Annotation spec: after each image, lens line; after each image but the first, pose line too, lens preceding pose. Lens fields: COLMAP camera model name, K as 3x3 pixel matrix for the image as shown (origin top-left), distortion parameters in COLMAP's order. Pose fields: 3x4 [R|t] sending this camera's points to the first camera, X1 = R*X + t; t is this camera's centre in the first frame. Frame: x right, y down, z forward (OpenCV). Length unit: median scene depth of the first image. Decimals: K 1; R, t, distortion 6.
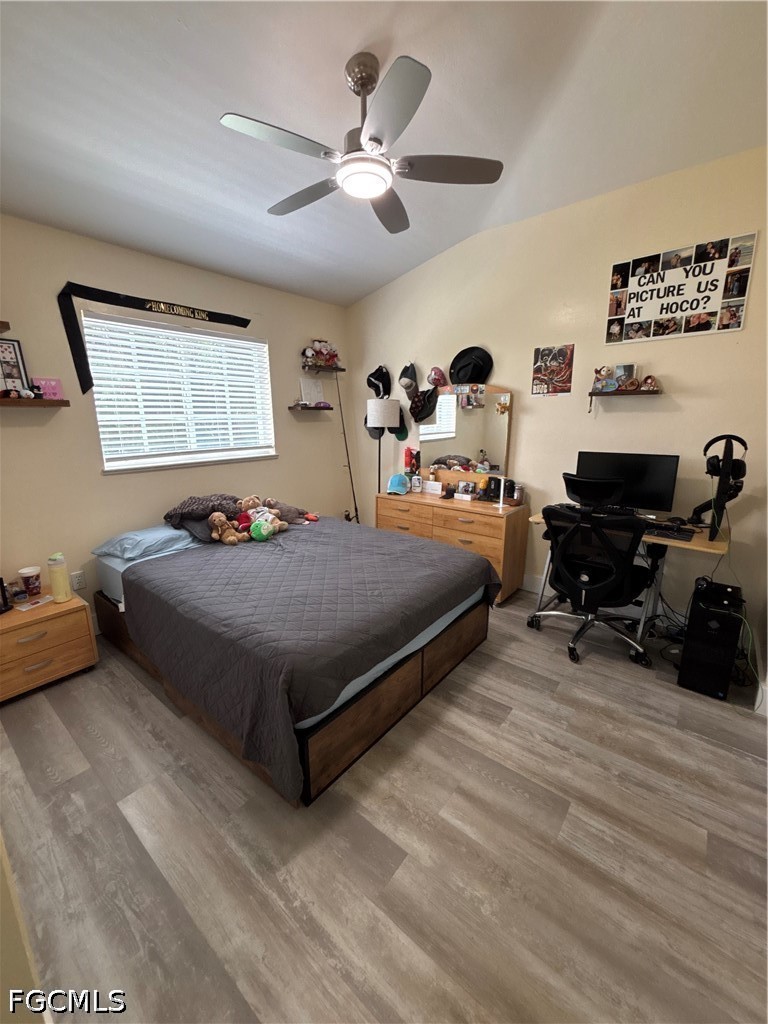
lens RADIAL K [[411.8, 0, 381.8], [0, 411.8, 510.5], [0, 0, 1]] dist [0.000070, -0.000157]
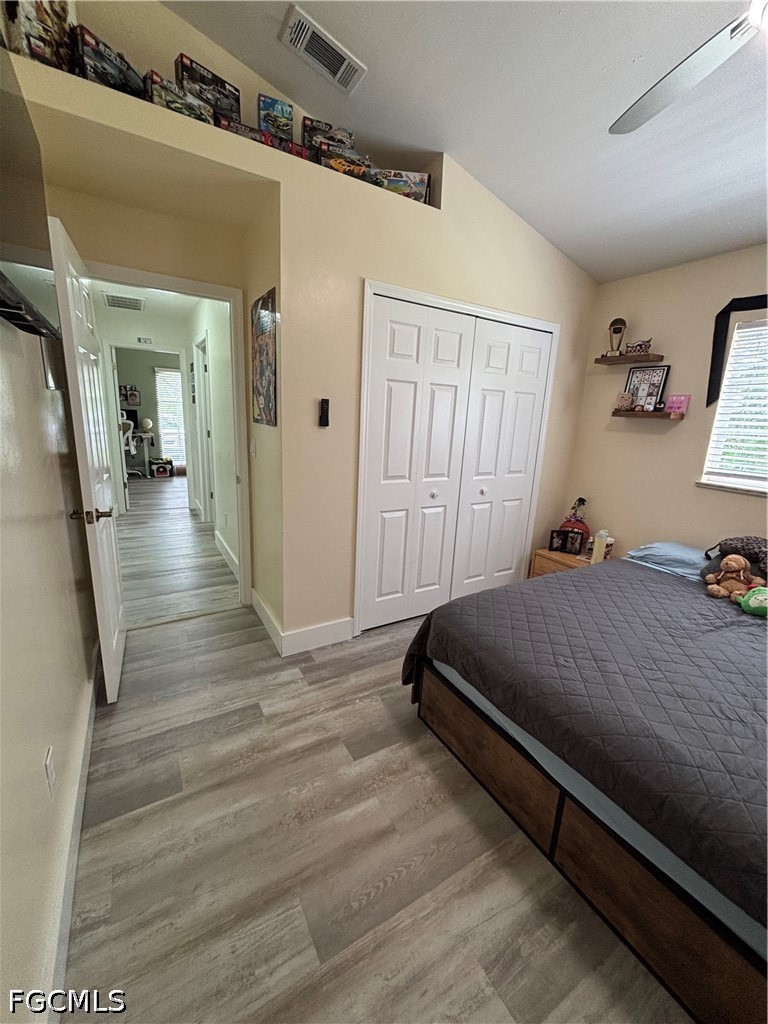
lens RADIAL K [[411.8, 0, 385.7], [0, 411.8, 512.1], [0, 0, 1]] dist [0.000070, -0.000157]
pose [[-0.346391, 0.207053, -0.914955, 0.860337], [-0.256700, 0.917190, 0.304742, -0.227348], [0.902285, 0.340429, -0.264556, 0.974283]]
